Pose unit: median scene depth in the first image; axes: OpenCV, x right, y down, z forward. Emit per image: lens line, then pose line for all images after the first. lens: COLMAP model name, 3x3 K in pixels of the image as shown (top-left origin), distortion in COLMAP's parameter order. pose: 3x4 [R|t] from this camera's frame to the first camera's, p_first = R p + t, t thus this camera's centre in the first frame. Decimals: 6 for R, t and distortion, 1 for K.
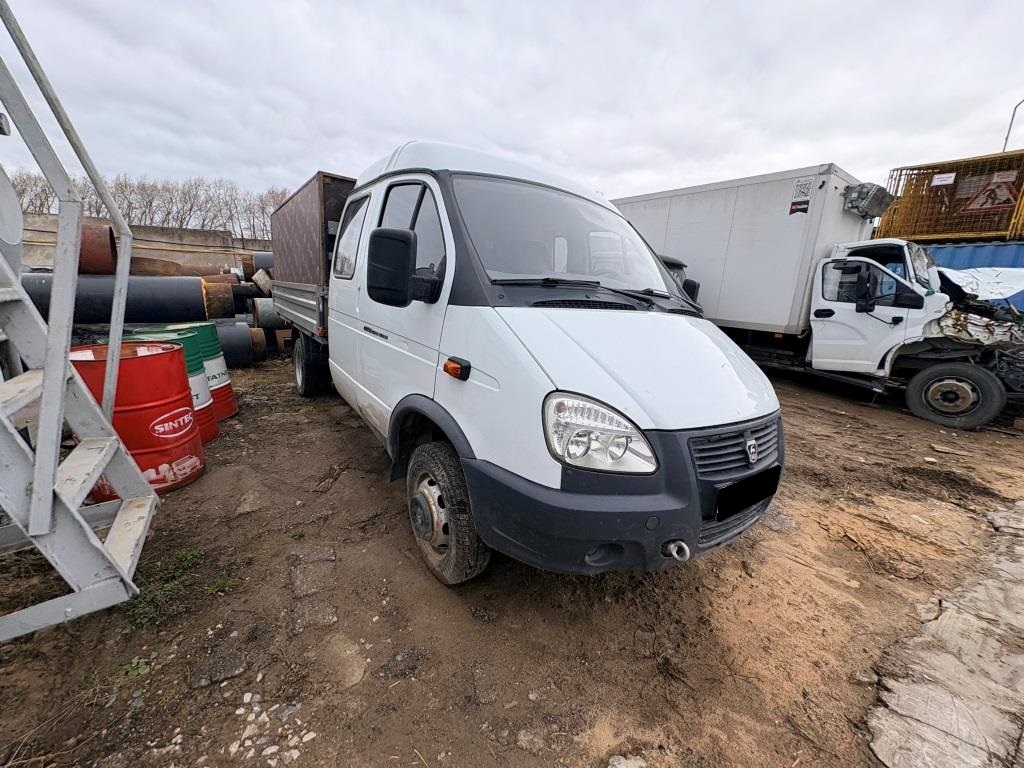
lens RADIAL K [[401.9, 0, 515.9], [0, 401.9, 390.7], [0, 0, 1]] dist [0.012203, 0.000309]
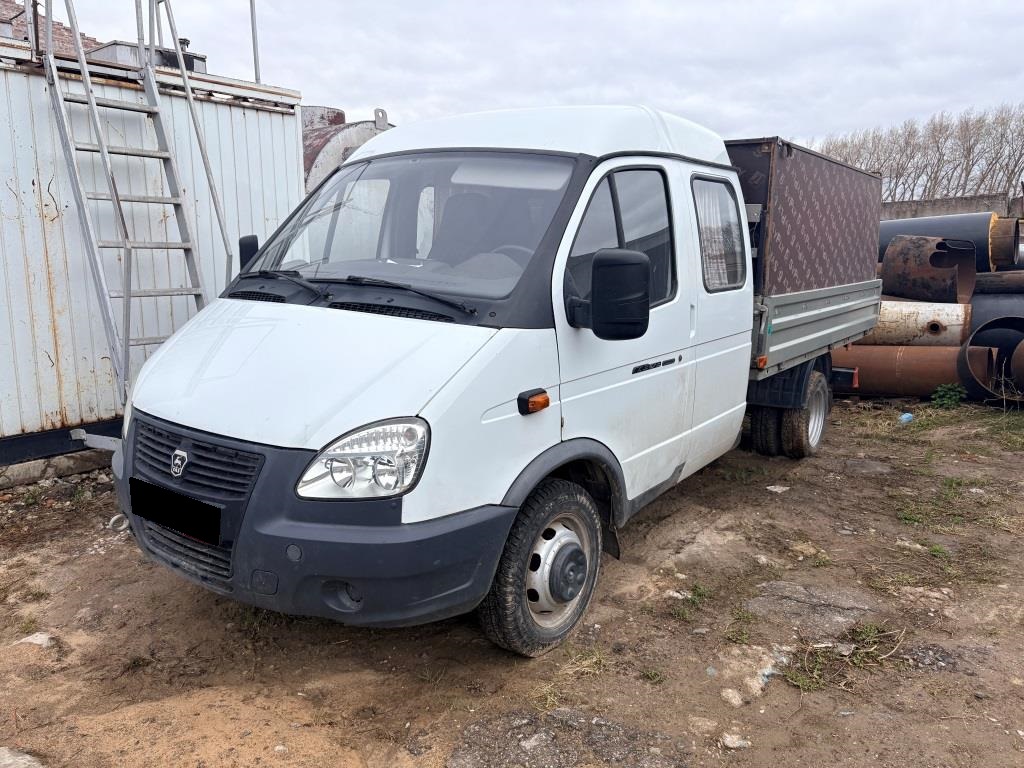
lens RADIAL K [[769.9, 0, 507.7], [0, 769.9, 379.7], [0, 0, 1]] dist [0.038871, -0.030427]
pose [[0.318334, 0.096739, -0.943030, 2.121781], [-0.212544, 0.976737, 0.028449, -0.196852], [0.923844, 0.191379, 0.331490, 0.969967]]
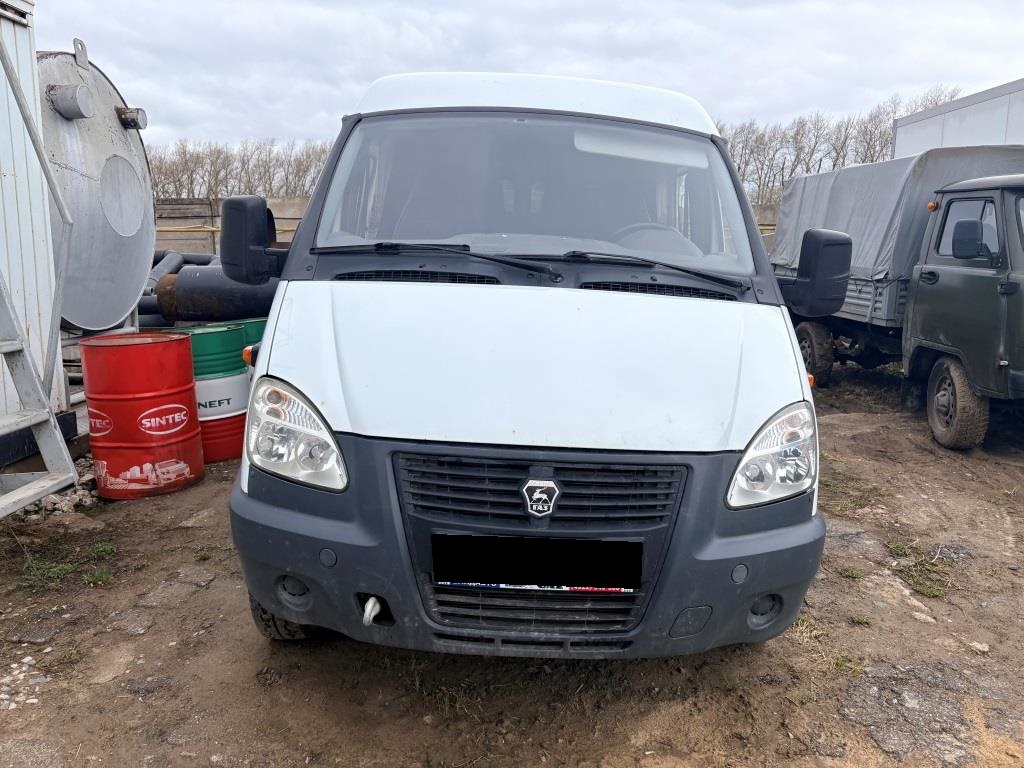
lens RADIAL K [[769.9, 0, 511.0], [0, 769.9, 383.7], [0, 0, 1]] dist [0.038871, -0.030427]
pose [[0.829807, 0.050811, -0.555732, 1.093985], [-0.112257, 0.990688, -0.077040, 0.065447], [0.546643, 0.126314, 0.827784, -0.032867]]
